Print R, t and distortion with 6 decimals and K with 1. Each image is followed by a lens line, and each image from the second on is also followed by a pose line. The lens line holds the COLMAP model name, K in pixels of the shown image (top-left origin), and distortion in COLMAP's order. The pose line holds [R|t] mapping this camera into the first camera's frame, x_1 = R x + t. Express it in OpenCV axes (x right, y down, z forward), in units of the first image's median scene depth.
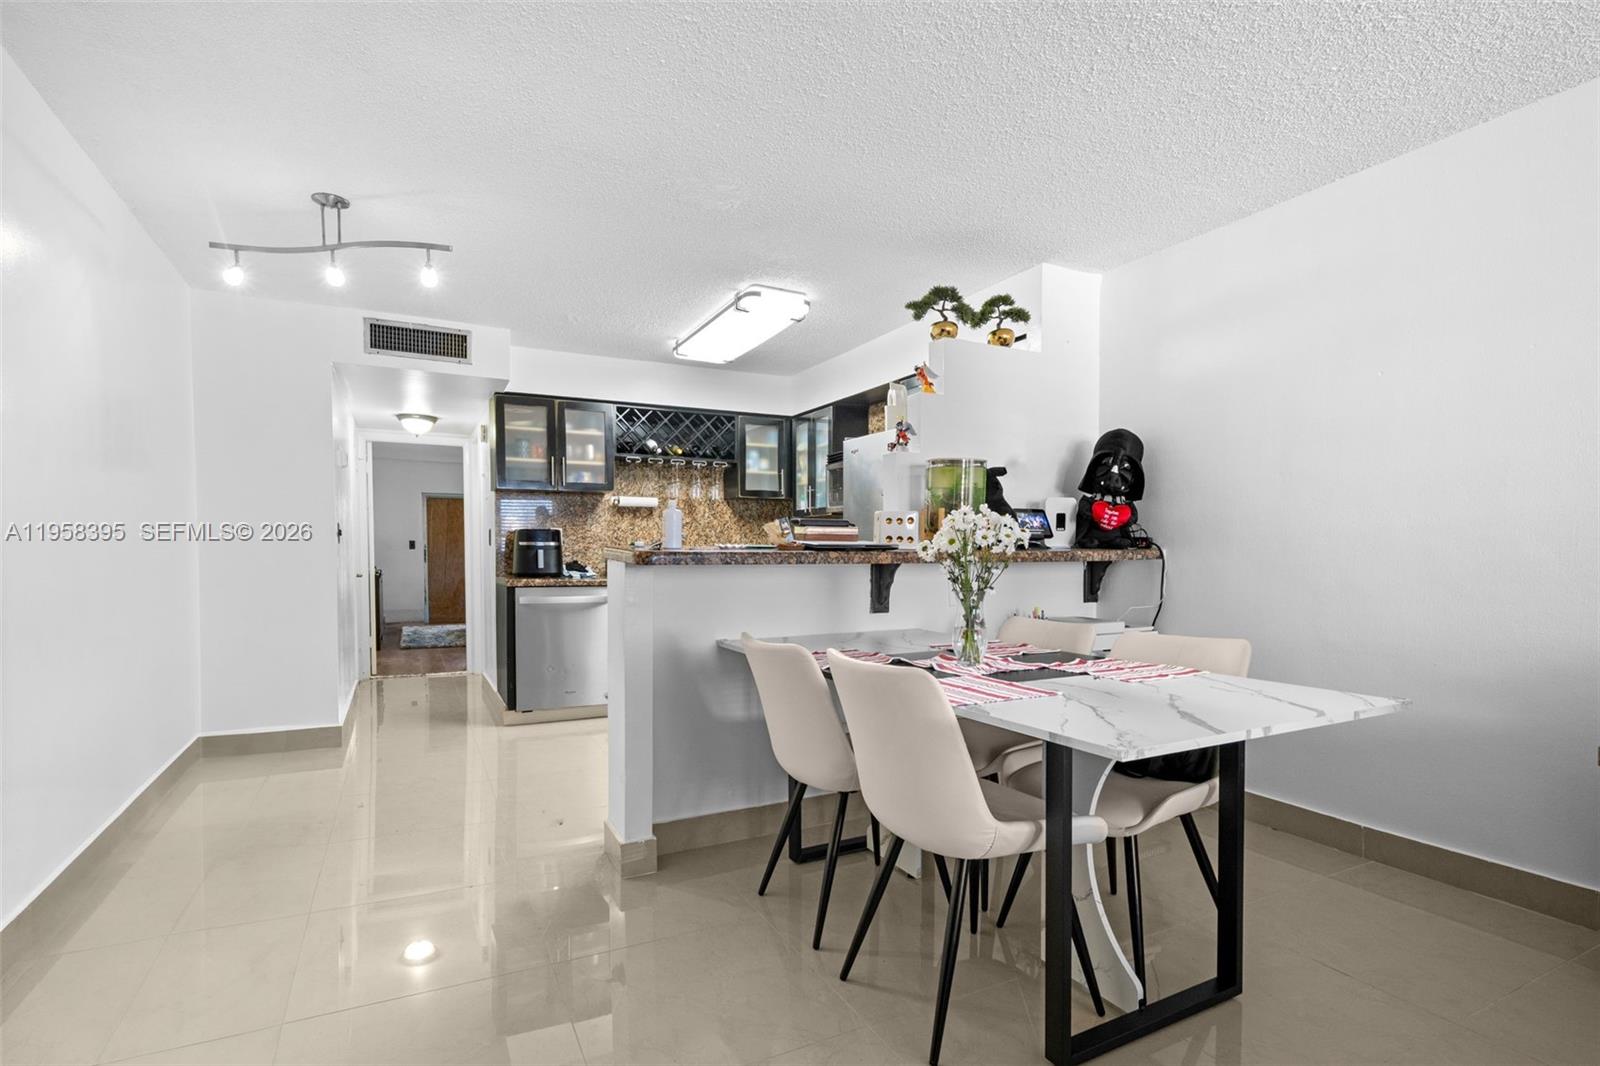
lens RADIAL K [[770.5, 0, 797.2], [0, 770.5, 572.6], [0, 0, 1]] dist [-0.001105, -0.000119]
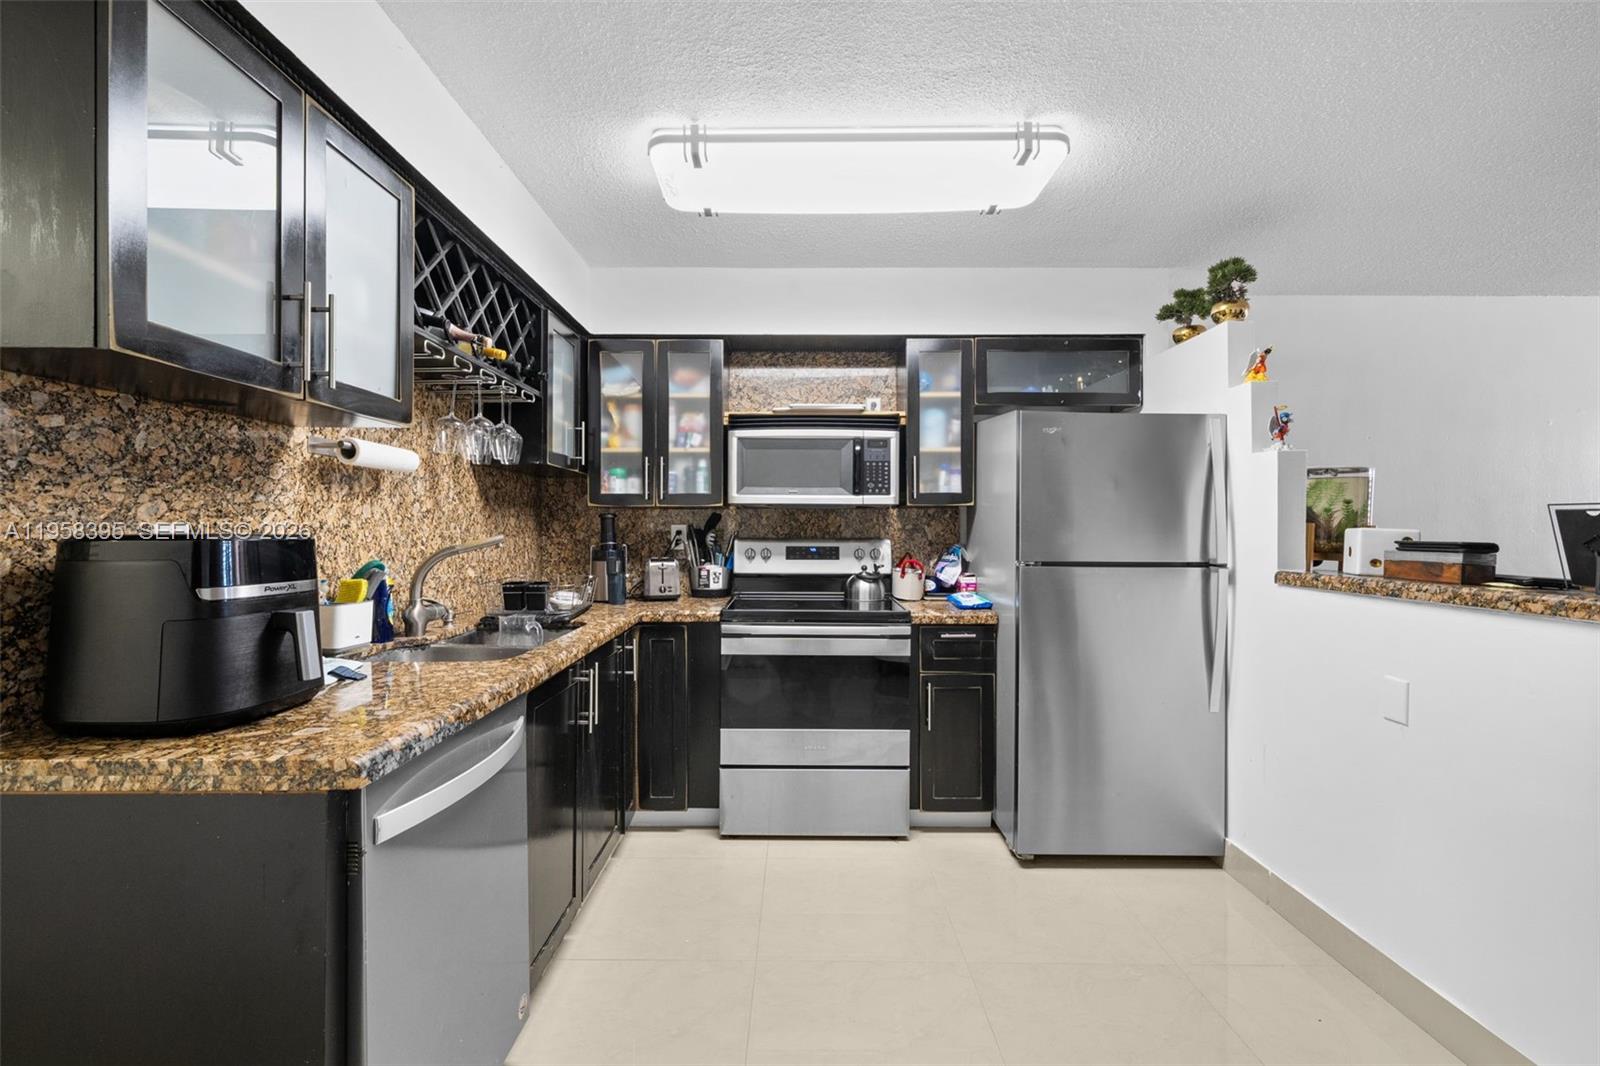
lens RADIAL K [[691.4, 0, 800.0], [0, 691.4, 533.0], [0, 0, 1]] dist [0.000322, 0.000016]
pose [[0.465711, 0.003350, 0.884930, -0.437428], [0.003484, 0.999978, -0.005619, -0.053512], [-0.884930, 0.005700, 0.465689, 0.687879]]
